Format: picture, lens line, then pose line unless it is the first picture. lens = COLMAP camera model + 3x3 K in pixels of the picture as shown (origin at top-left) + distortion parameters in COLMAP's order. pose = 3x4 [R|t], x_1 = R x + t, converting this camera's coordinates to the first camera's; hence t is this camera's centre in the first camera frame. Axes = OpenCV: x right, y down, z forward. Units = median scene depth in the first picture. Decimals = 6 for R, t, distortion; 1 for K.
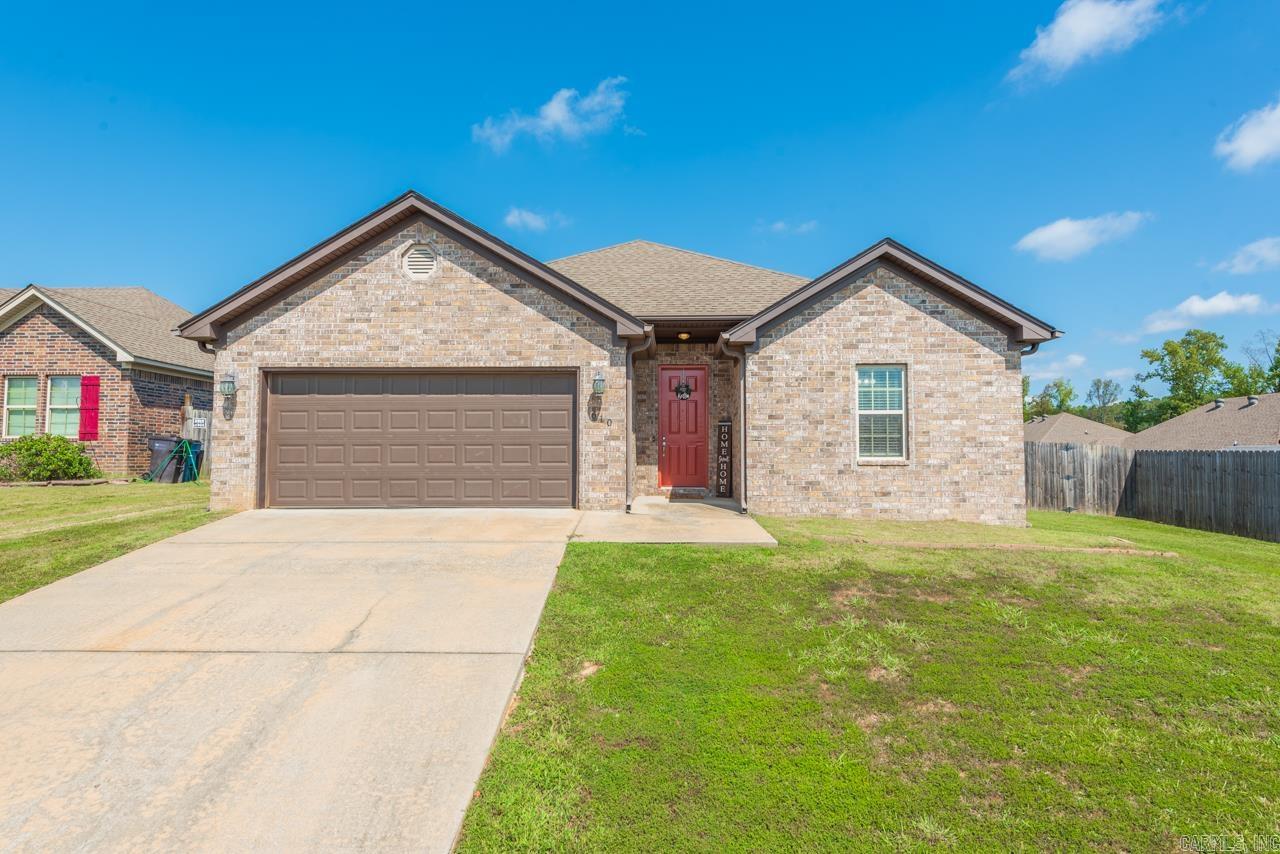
lens RADIAL K [[697.3, 0, 641.7], [0, 697.3, 428.9], [0, 0, 1]] dist [-0.000530, -0.000010]
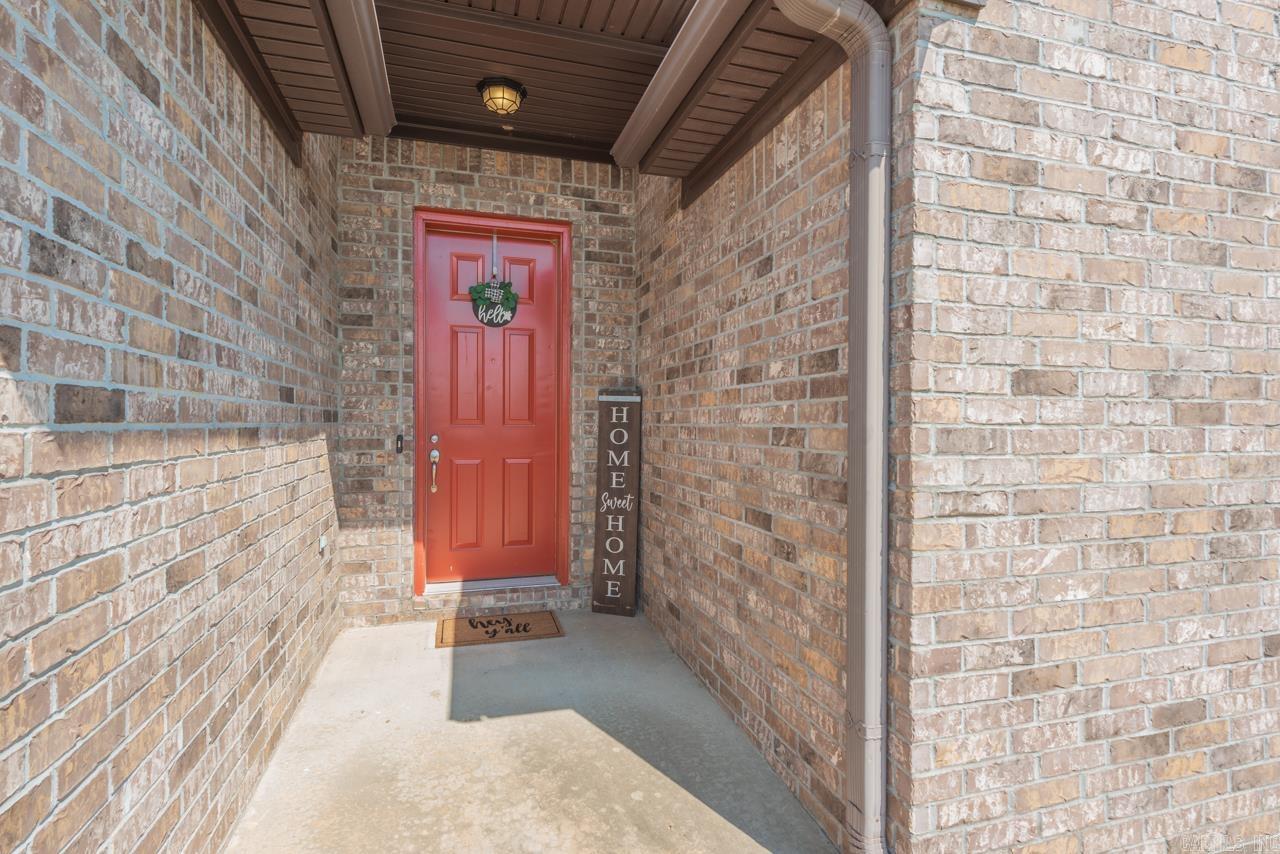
lens RADIAL K [[638.9, 0, 646.0], [0, 638.9, 428.9], [0, 0, 1]] dist [0.018702, -0.000035]
pose [[0.946668, -0.000186, 0.322212, 0.030073], [-0.018066, 0.998396, 0.053656, -0.009798], [-0.321705, -0.056615, 0.945146, 0.702035]]
